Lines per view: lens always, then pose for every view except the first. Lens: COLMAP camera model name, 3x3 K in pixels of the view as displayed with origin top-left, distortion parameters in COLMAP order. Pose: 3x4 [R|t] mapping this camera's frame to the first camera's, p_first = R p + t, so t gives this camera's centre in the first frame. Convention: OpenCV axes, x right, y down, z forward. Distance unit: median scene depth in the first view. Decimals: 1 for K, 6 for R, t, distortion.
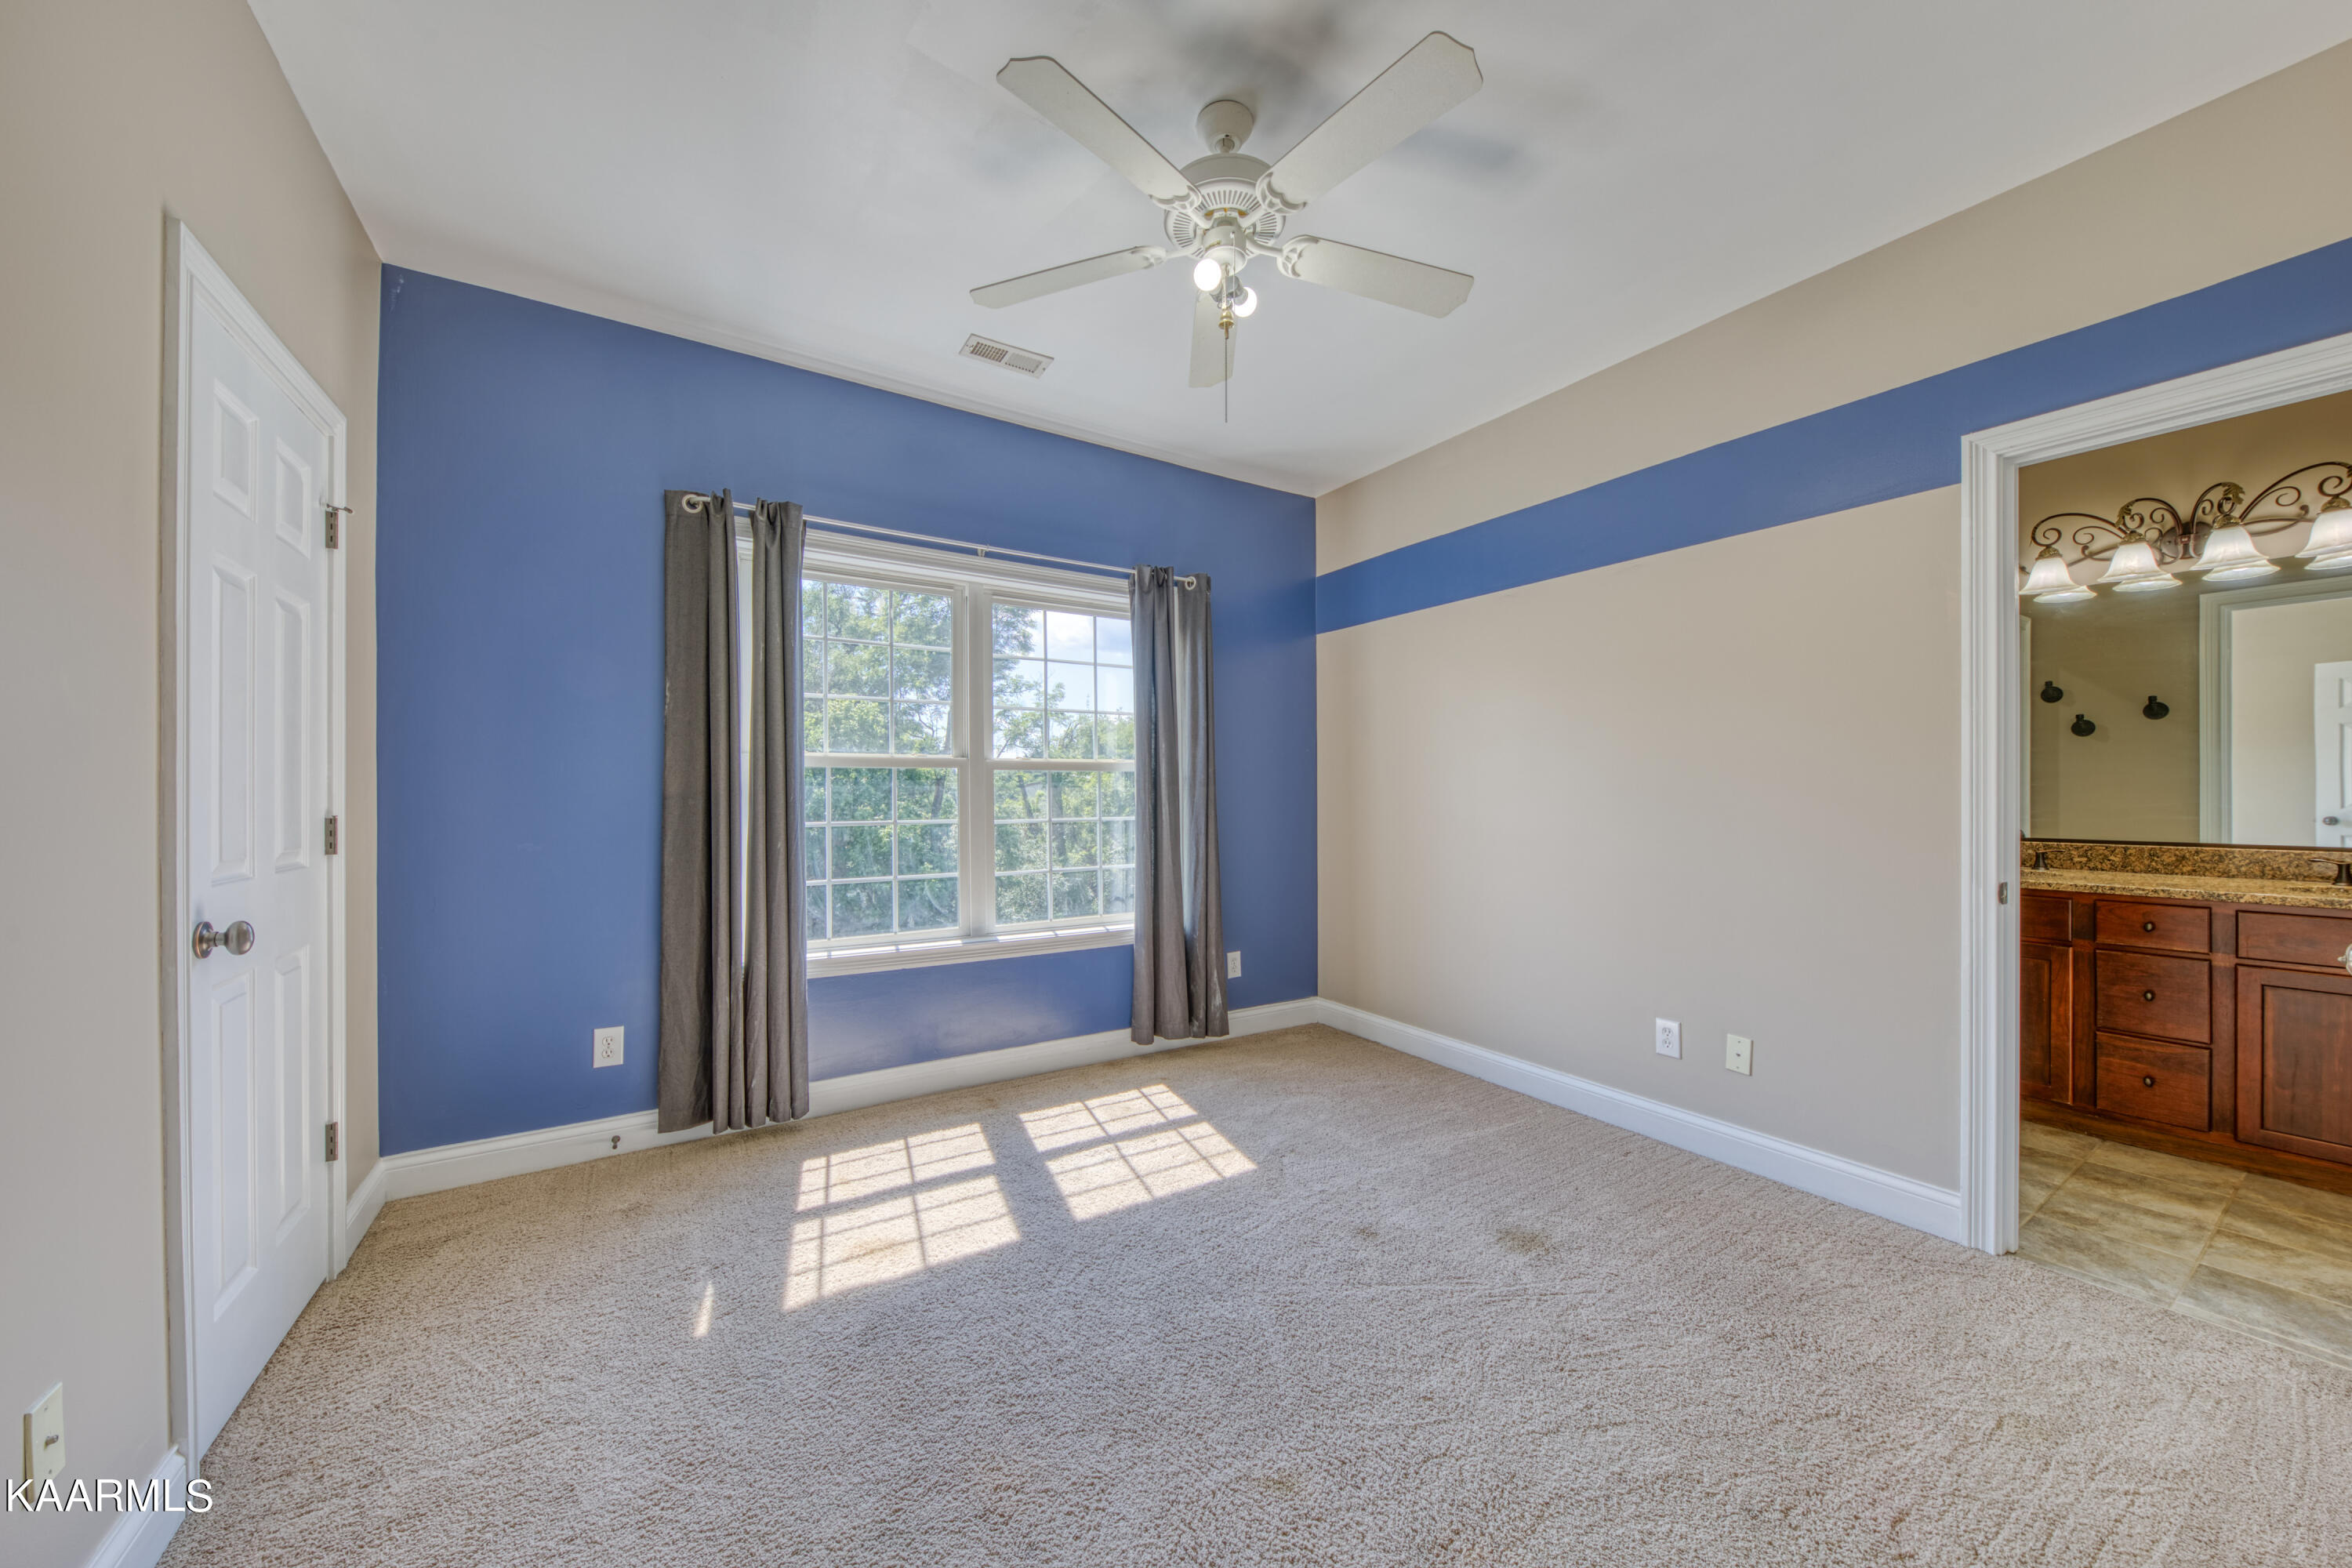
lens RADIAL K [[842.4, 0, 1181.3], [0, 842.4, 793.5], [0, 0, 1]] dist [0.000597, 0.000050]
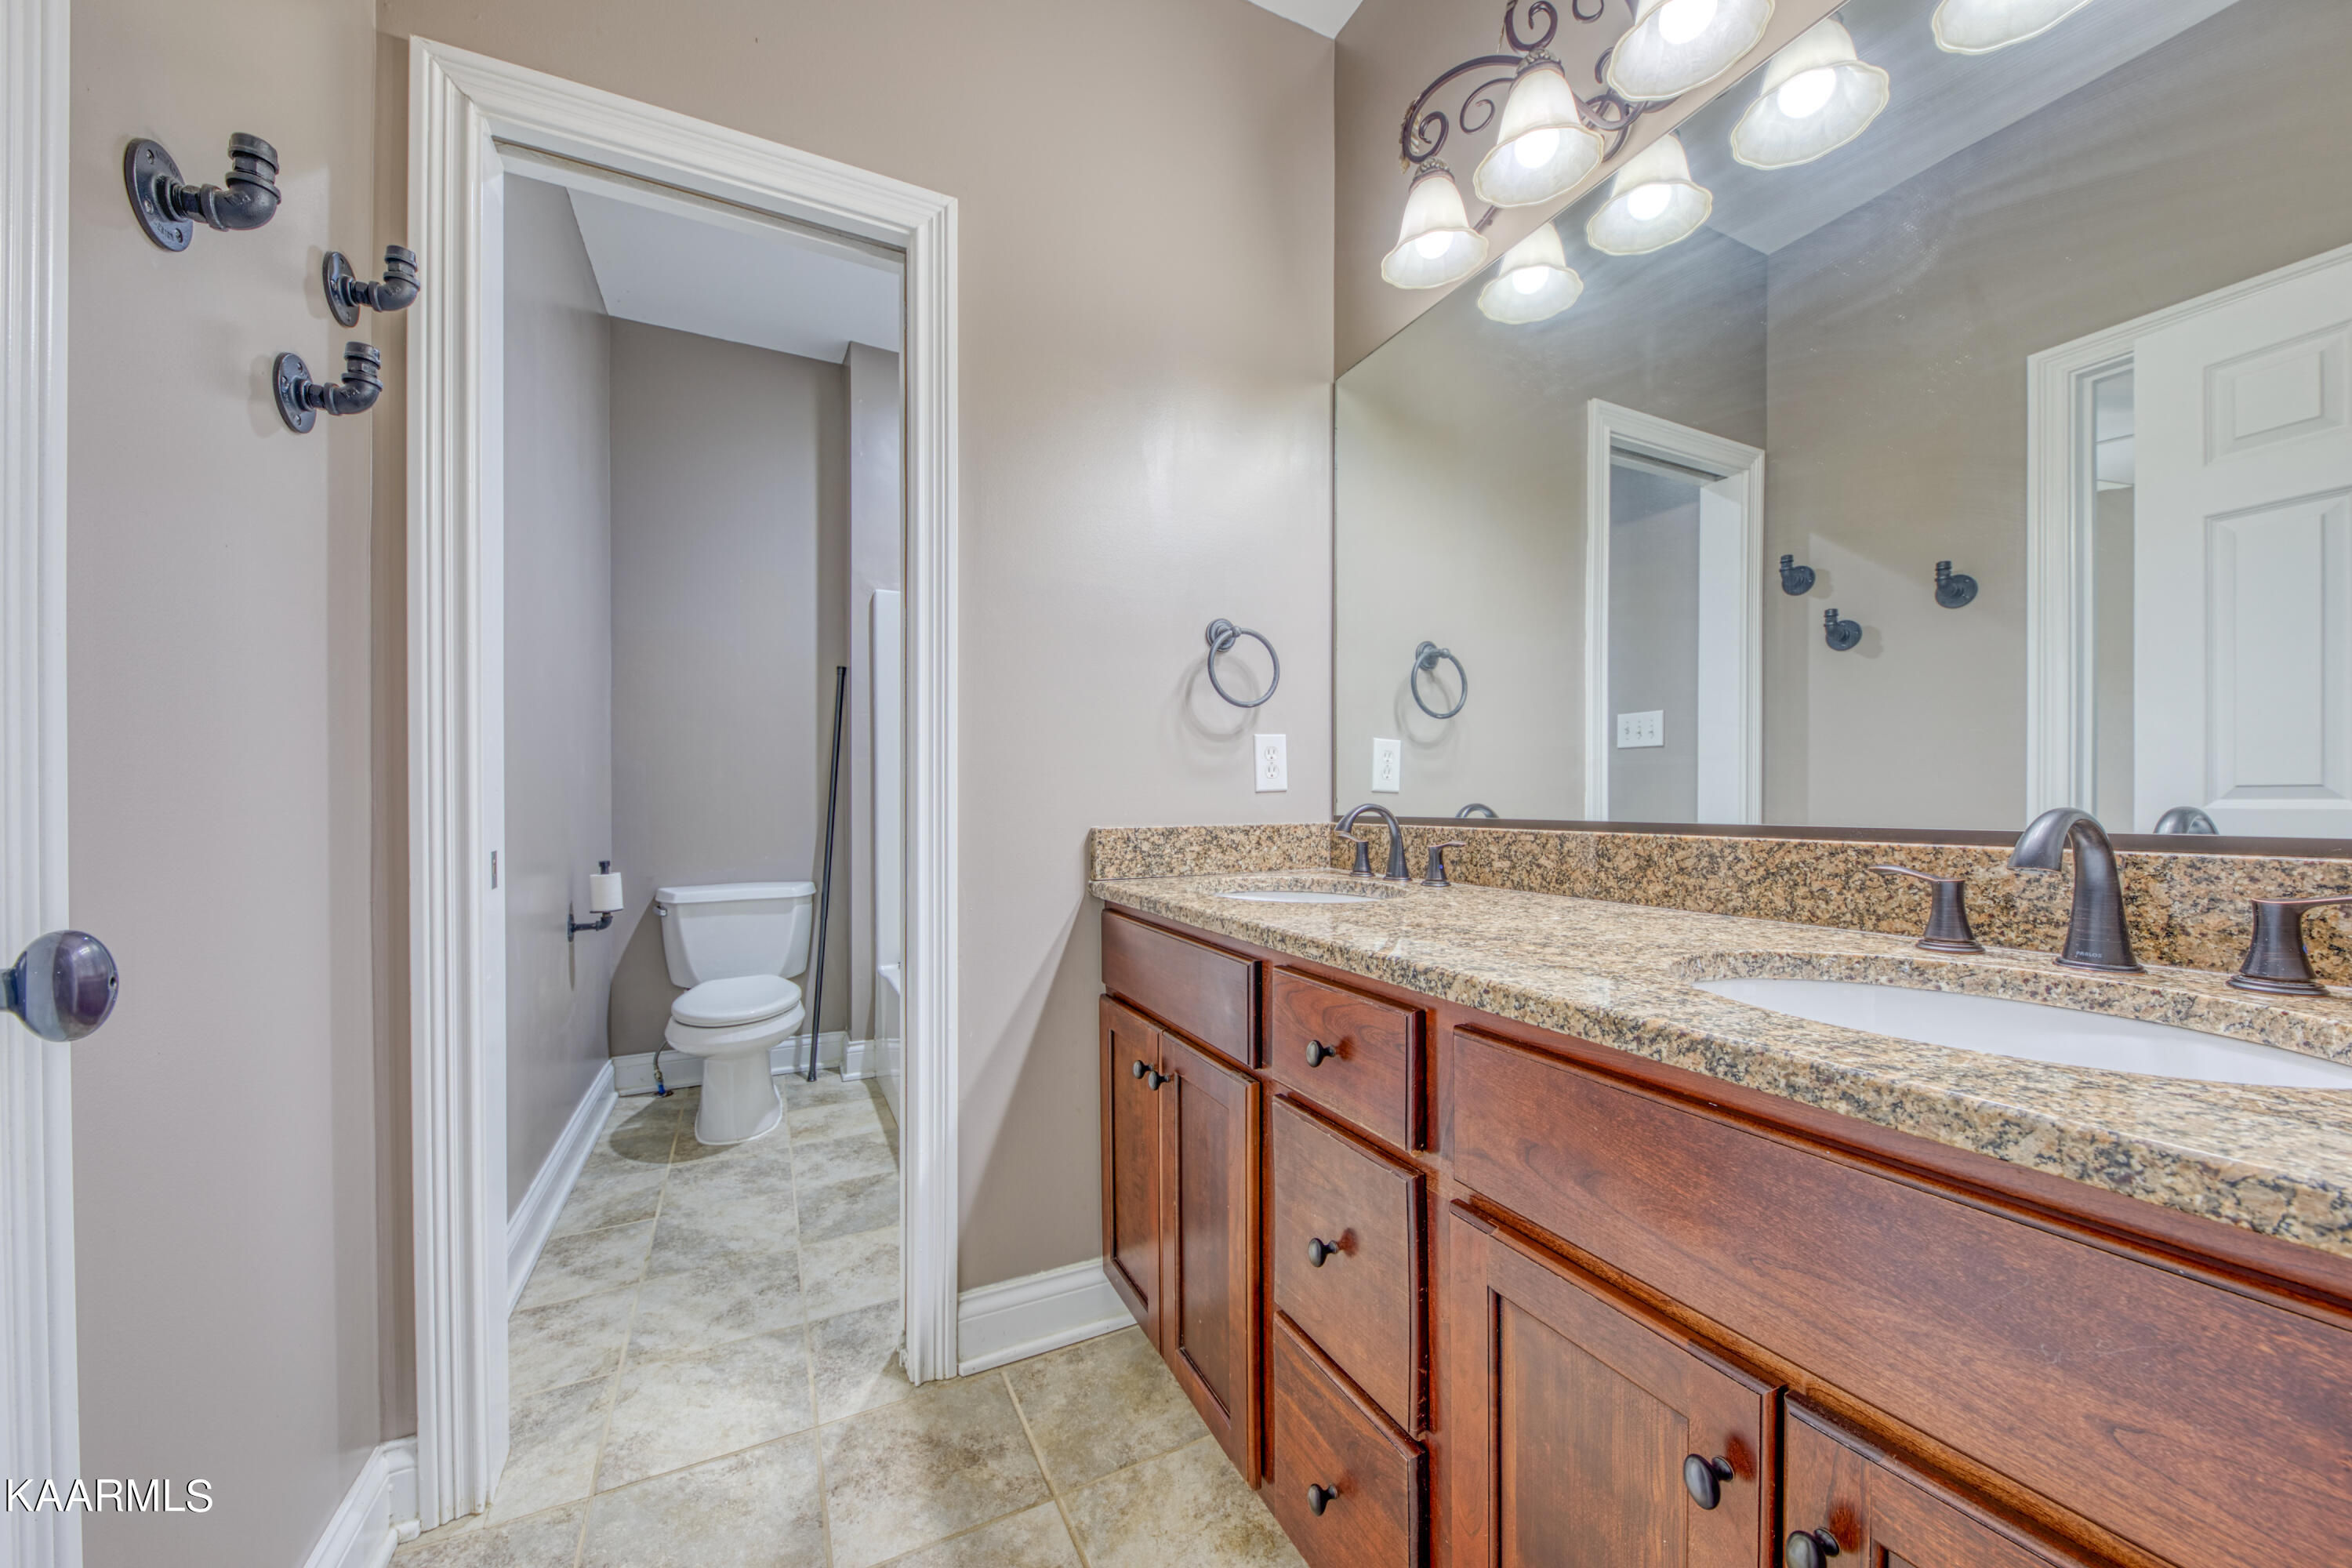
lens RADIAL K [[818.6, 0, 1170.2], [0, 818.6, 790.8], [0, 0, 1]] dist [-0.000223, -0.000012]
pose [[0.993382, 0.002058, -0.114843, 0.945967], [-0.002650, 0.999984, -0.005002, 0.043018], [0.114831, 0.005273, 0.993371, 0.559036]]
